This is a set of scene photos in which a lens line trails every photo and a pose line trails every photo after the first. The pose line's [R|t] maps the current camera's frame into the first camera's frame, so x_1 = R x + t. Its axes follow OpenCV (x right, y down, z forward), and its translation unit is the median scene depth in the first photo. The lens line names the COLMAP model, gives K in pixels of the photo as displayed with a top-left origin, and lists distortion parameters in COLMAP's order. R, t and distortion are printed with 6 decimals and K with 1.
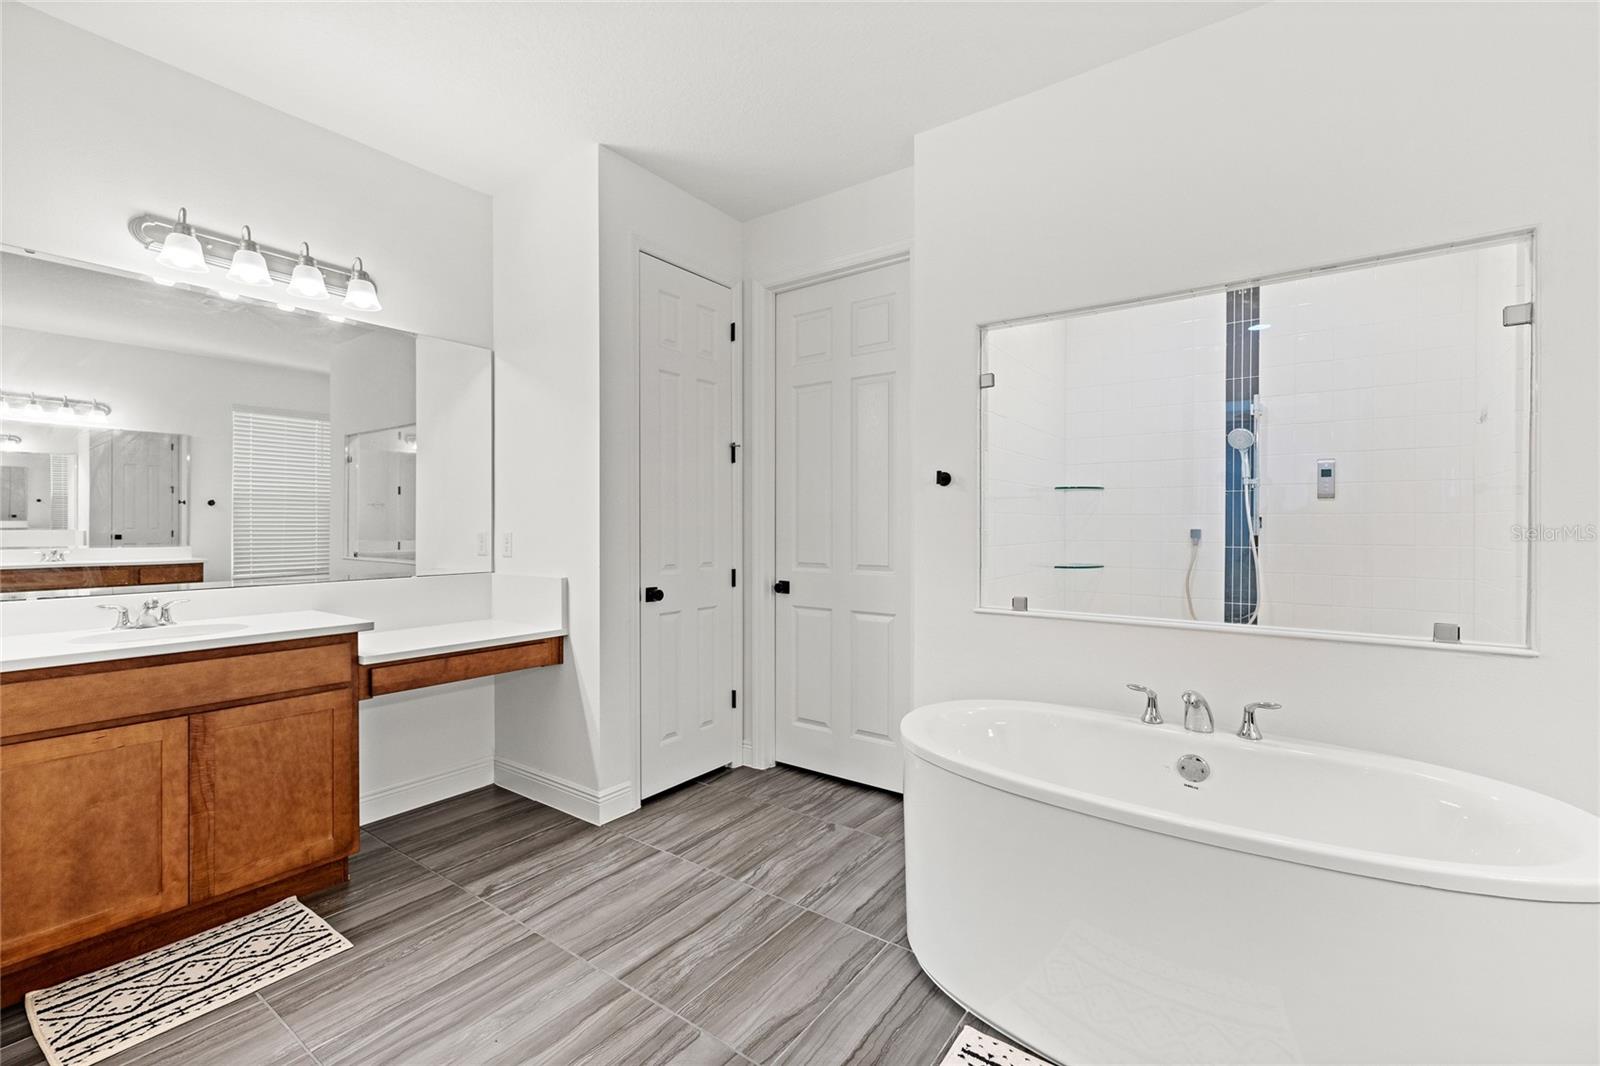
lens RADIAL K [[686.1, 0, 802.2], [0, 686.1, 535.3], [0, 0, 1]] dist [0.010161, -0.000275]
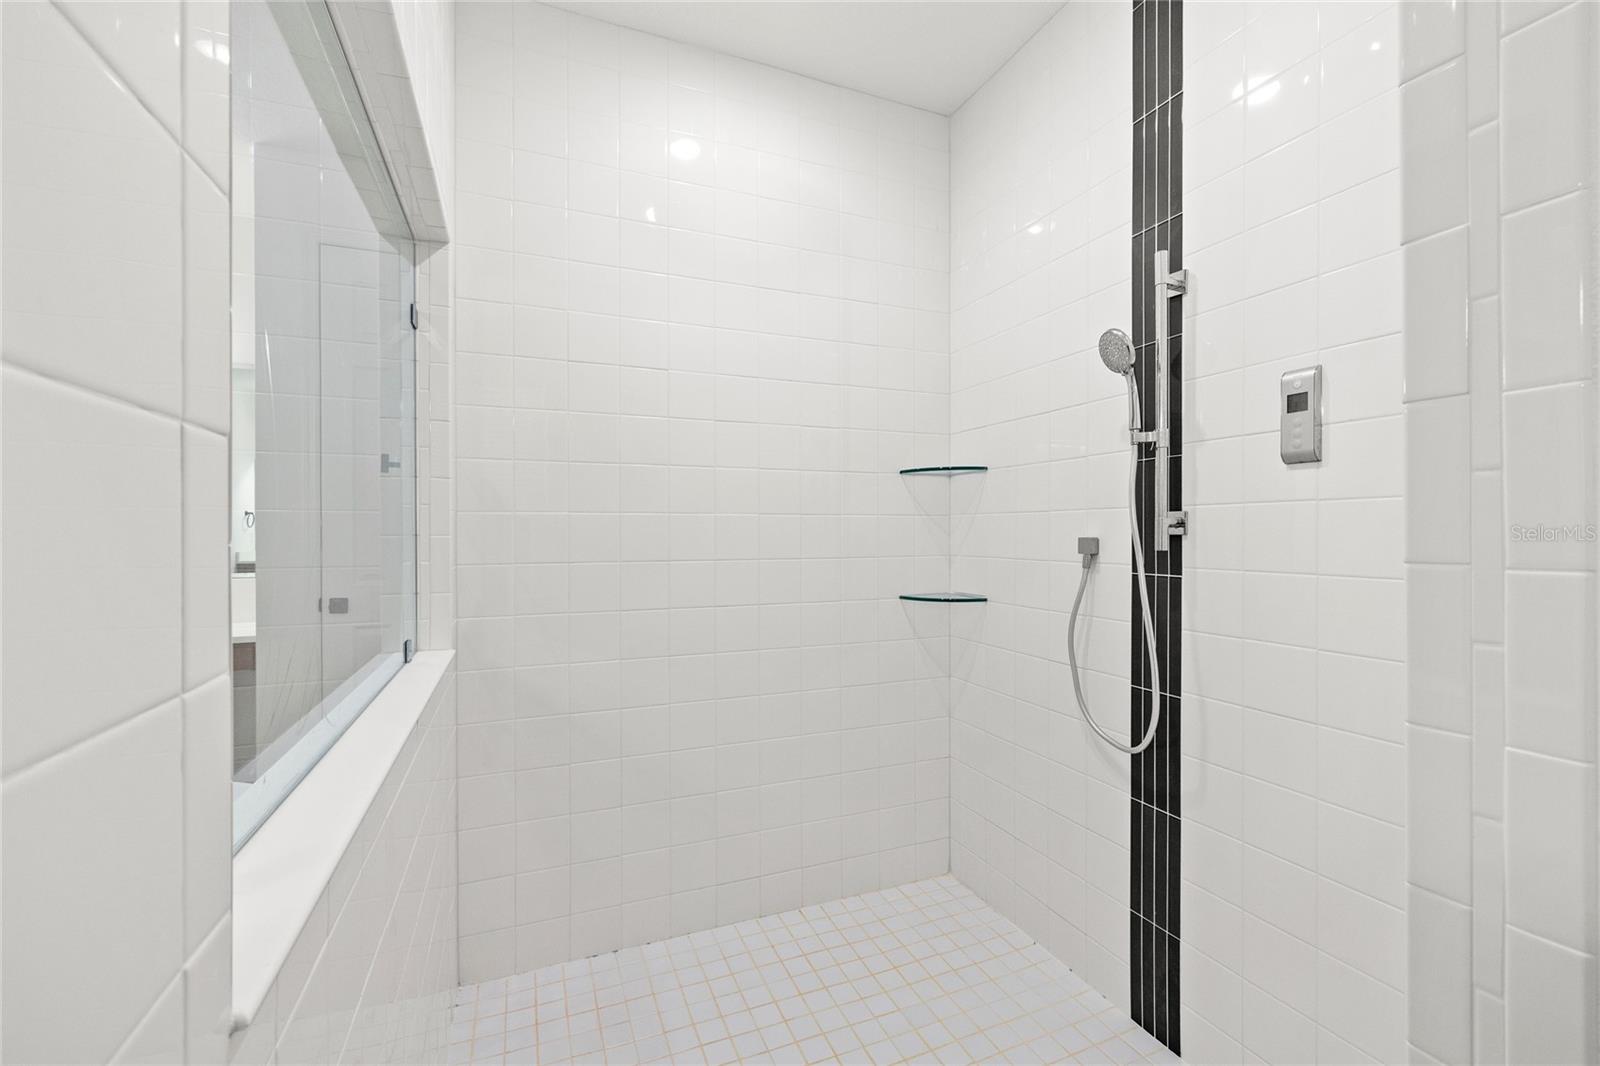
lens RADIAL K [[686.1, 0, 800.5], [0, 686.1, 536.4], [0, 0, 1]] dist [0.010161, -0.000275]
pose [[0.836653, 0.001076, -0.547733, 0.937138], [-0.006534, 0.999947, -0.008015, -0.005789], [0.547695, 0.010285, 0.836615, 0.624298]]
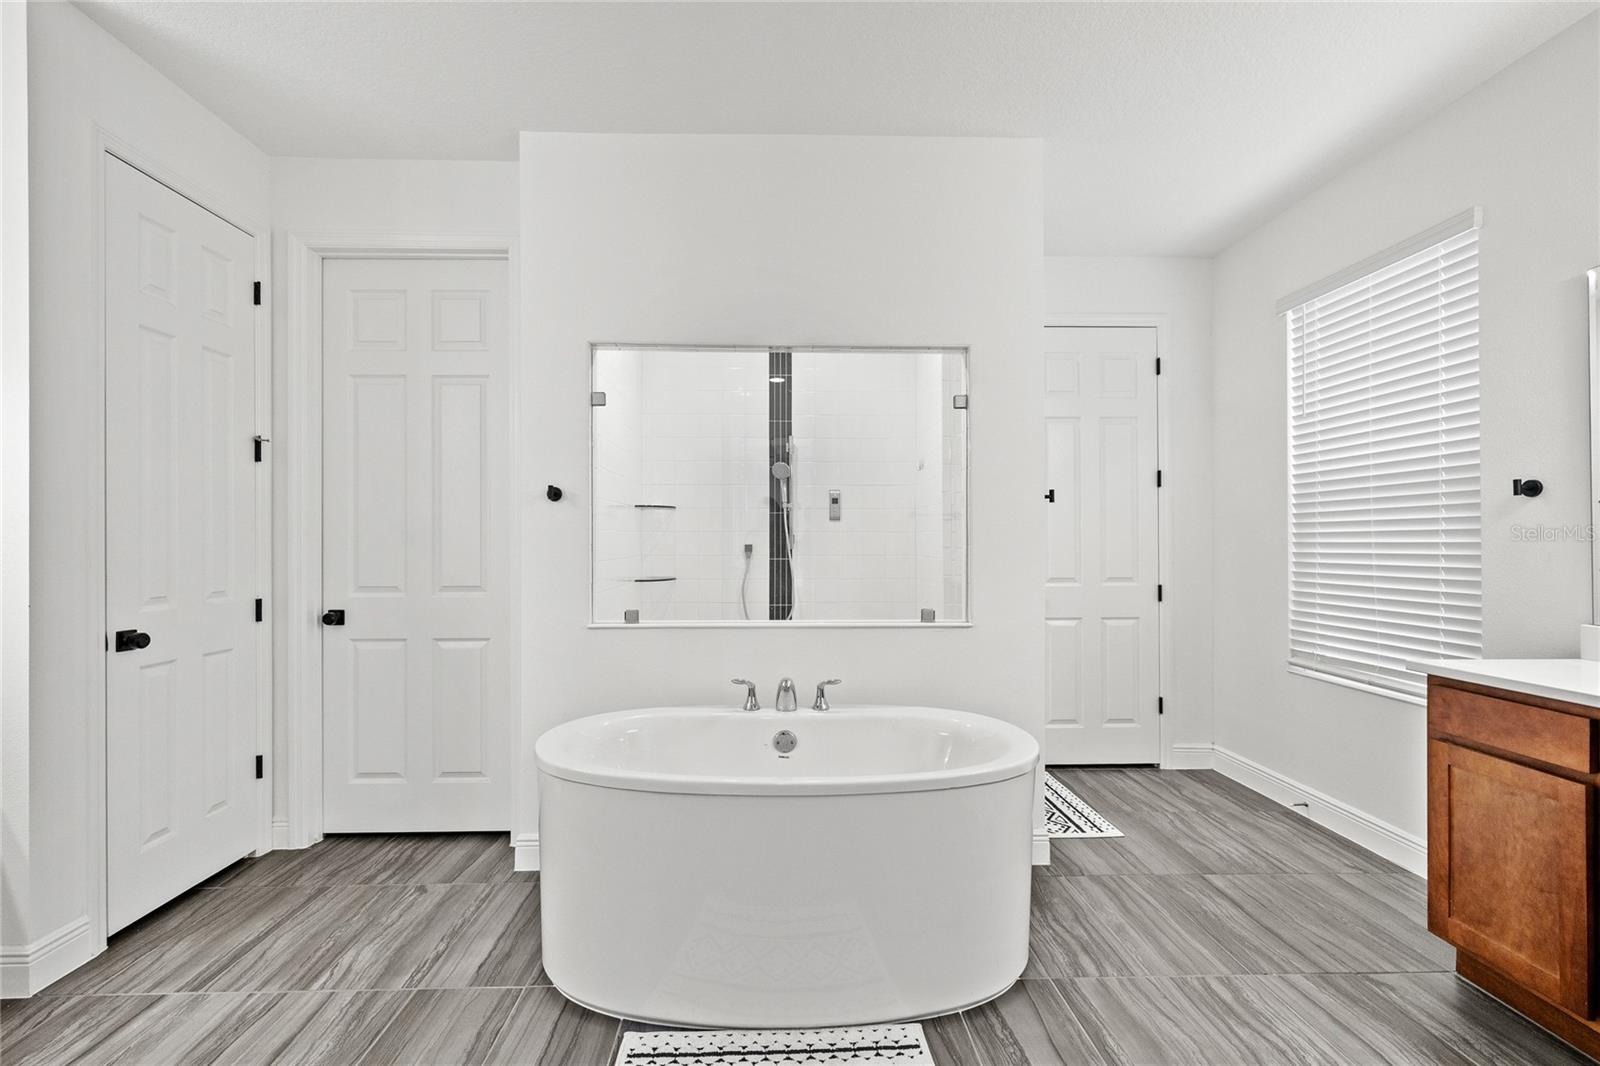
lens RADIAL K [[686.1, 0, 791.7], [0, 686.1, 544.5], [0, 0, 1]] dist [0.010161, -0.000275]
pose [[0.797972, -0.004406, 0.602678, -0.111302], [0.010904, 0.999915, -0.007128, 0.000407], [-0.602596, 0.012259, 0.797952, 0.019751]]
